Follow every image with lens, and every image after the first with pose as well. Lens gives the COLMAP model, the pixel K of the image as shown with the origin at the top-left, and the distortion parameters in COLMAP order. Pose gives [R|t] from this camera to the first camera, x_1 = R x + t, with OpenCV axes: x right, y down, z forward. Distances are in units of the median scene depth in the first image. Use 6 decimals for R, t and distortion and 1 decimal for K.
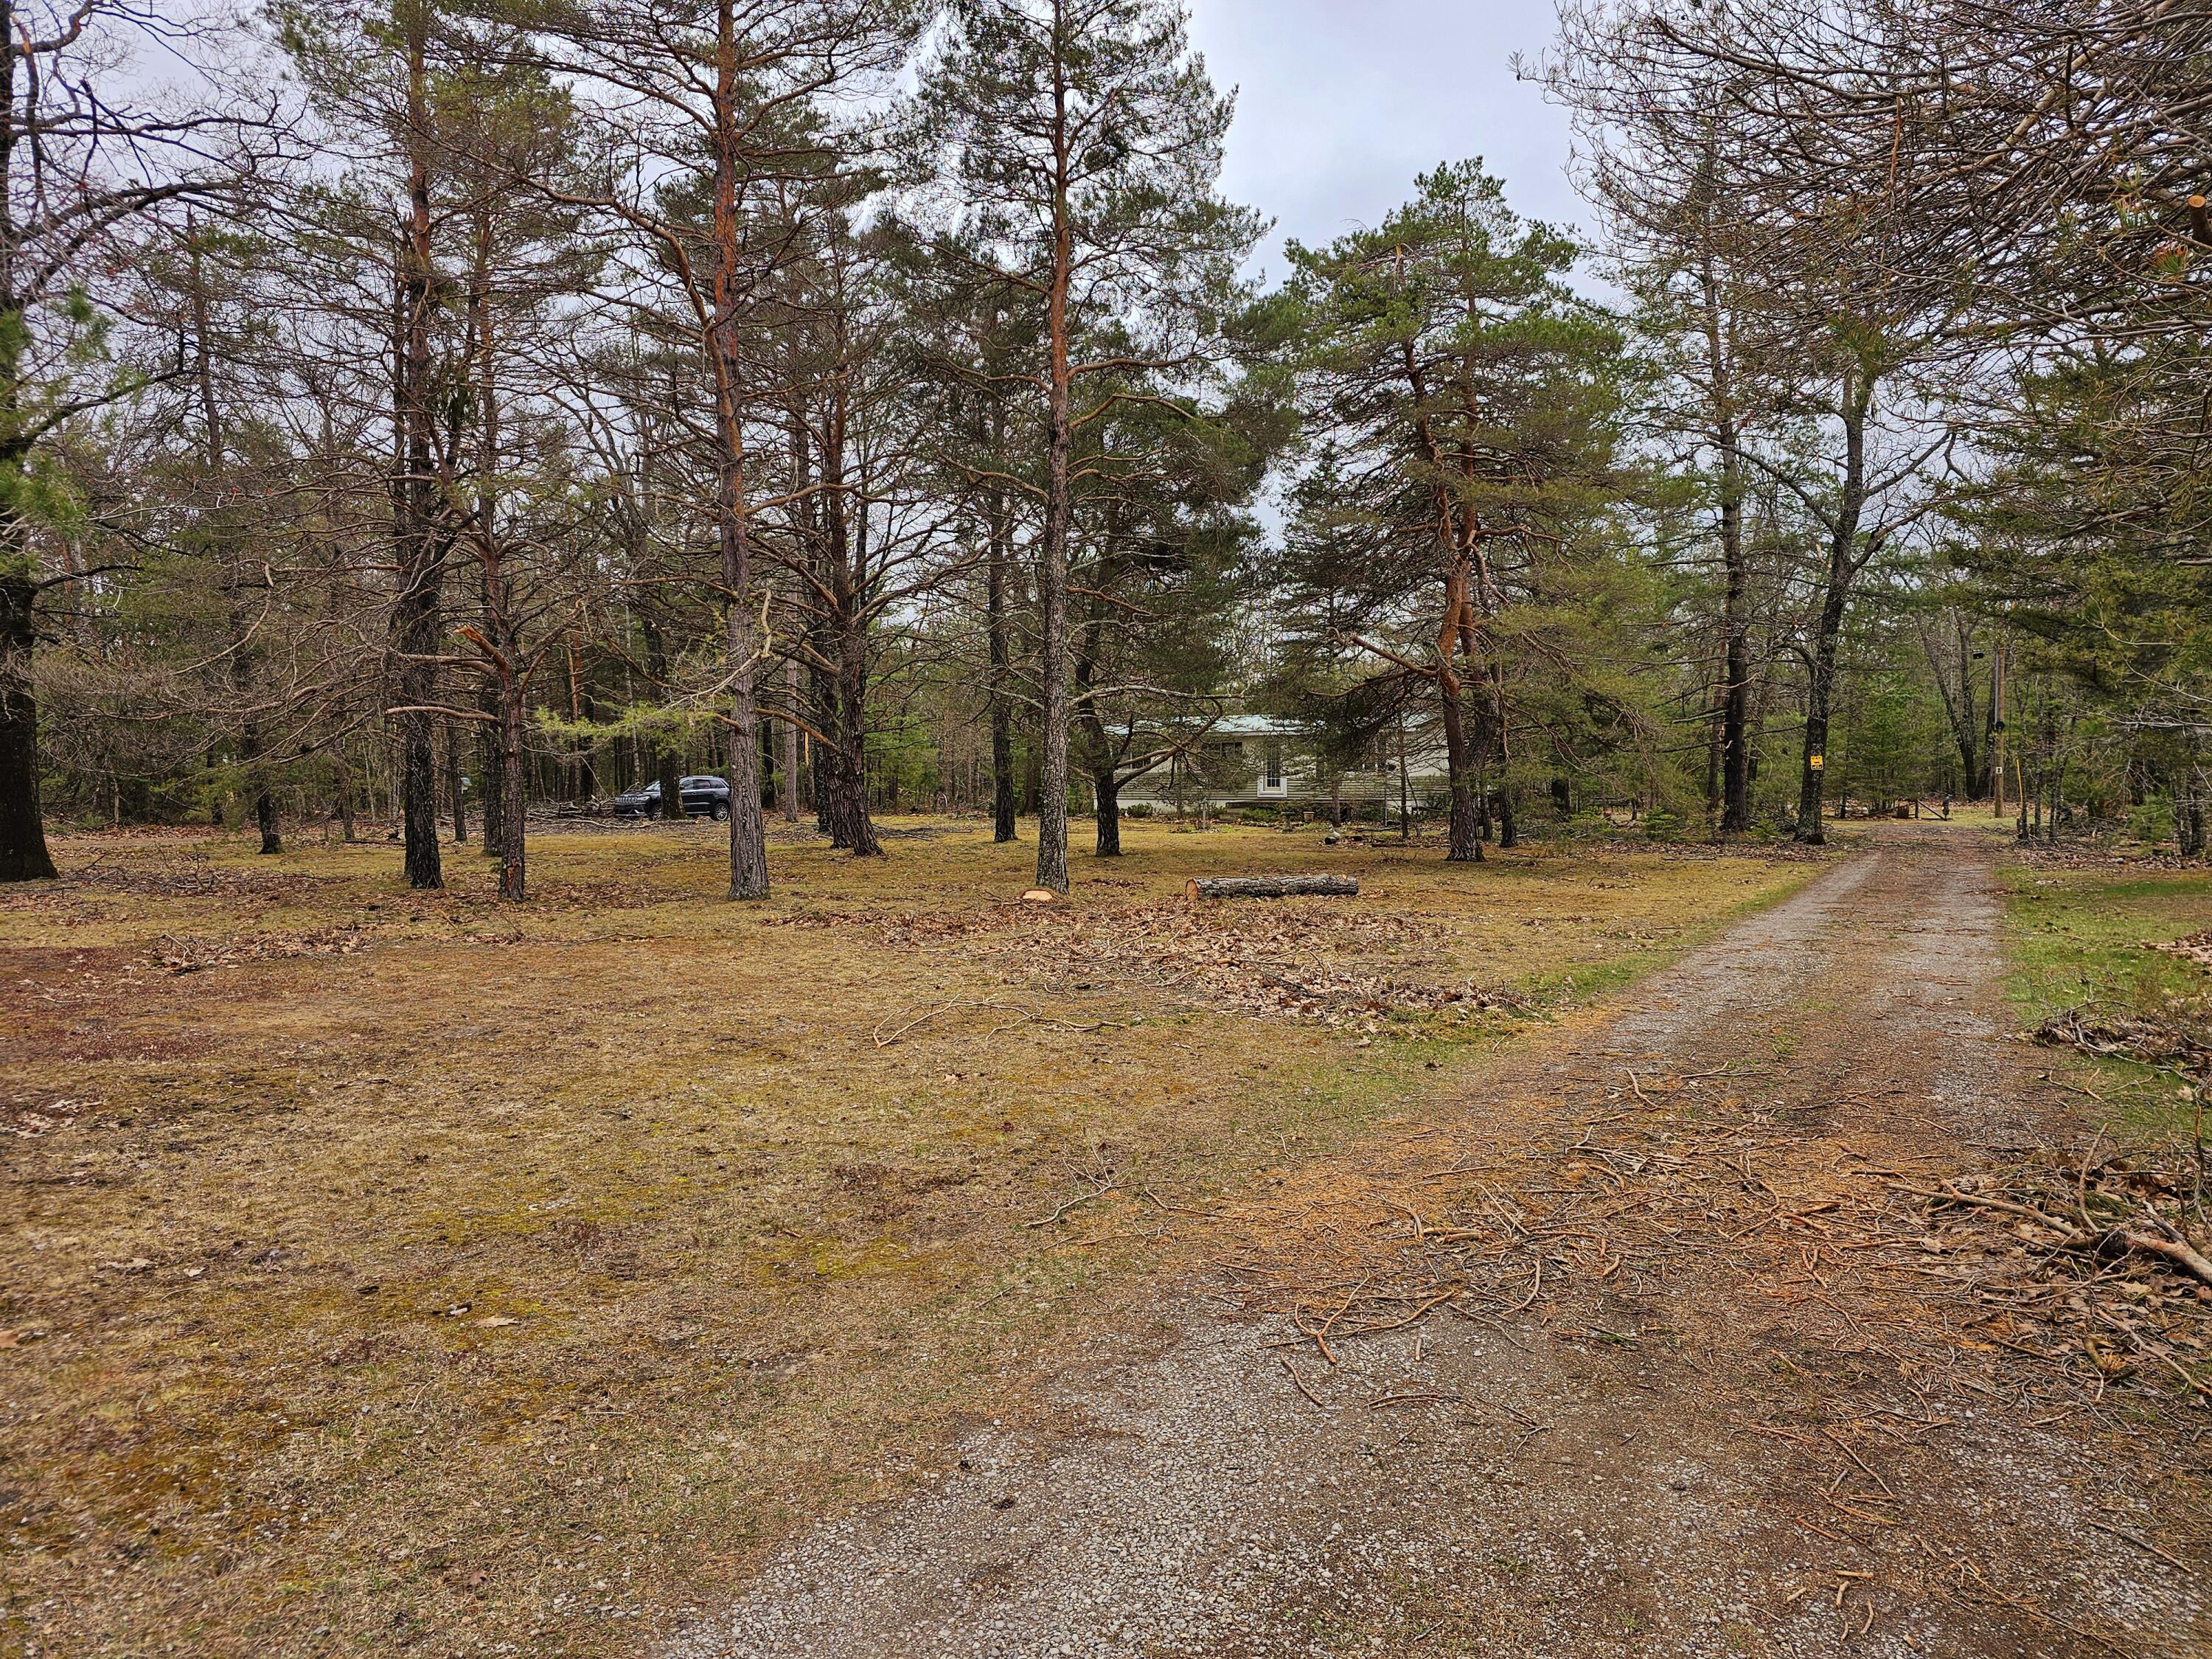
lens RADIAL K [[1465.4, 0, 1110.7], [0, 1465.4, 828.7], [0, 0, 1]] dist [0.001560, -0.004722]
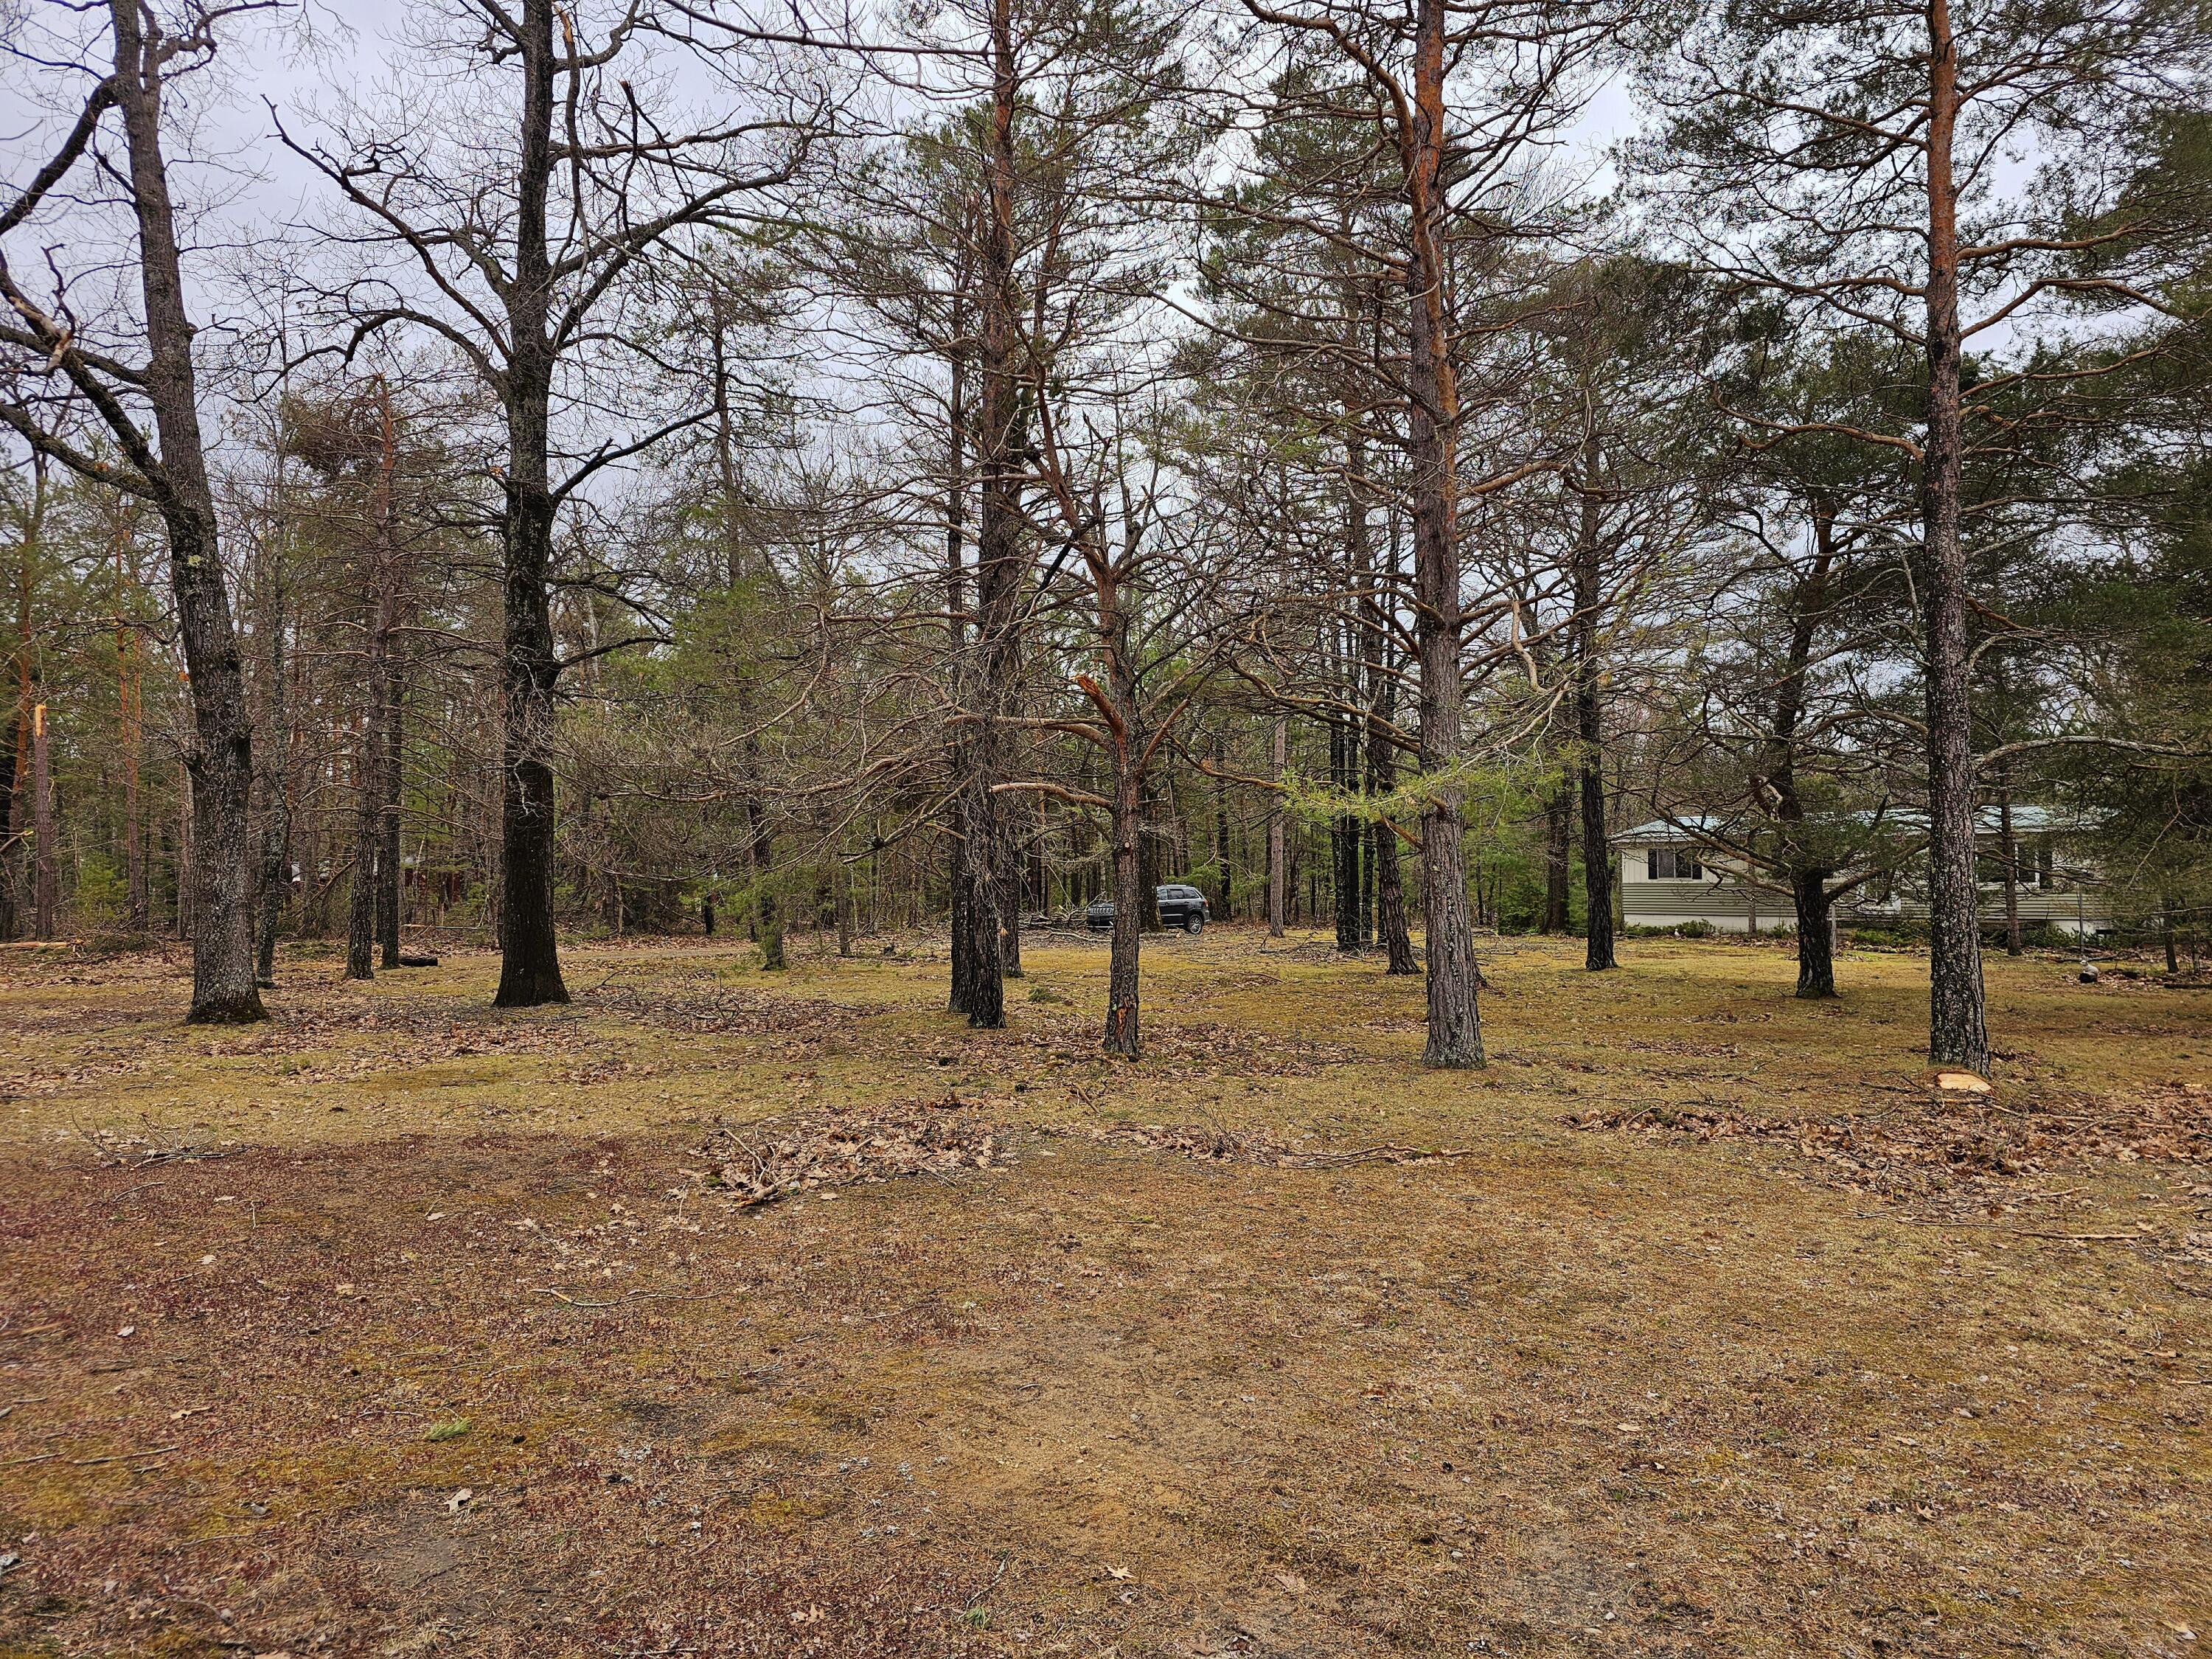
lens RADIAL K [[1483.2, 0, 1102.5], [0, 1483.2, 823.5], [0, 0, 1]] dist [0.048471, 0.000879]
pose [[0.961703, -0.009633, -0.273924, -0.173810], [-0.011934, 0.996963, -0.076961, -0.006541], [0.273833, 0.077282, 0.958667, 0.233962]]
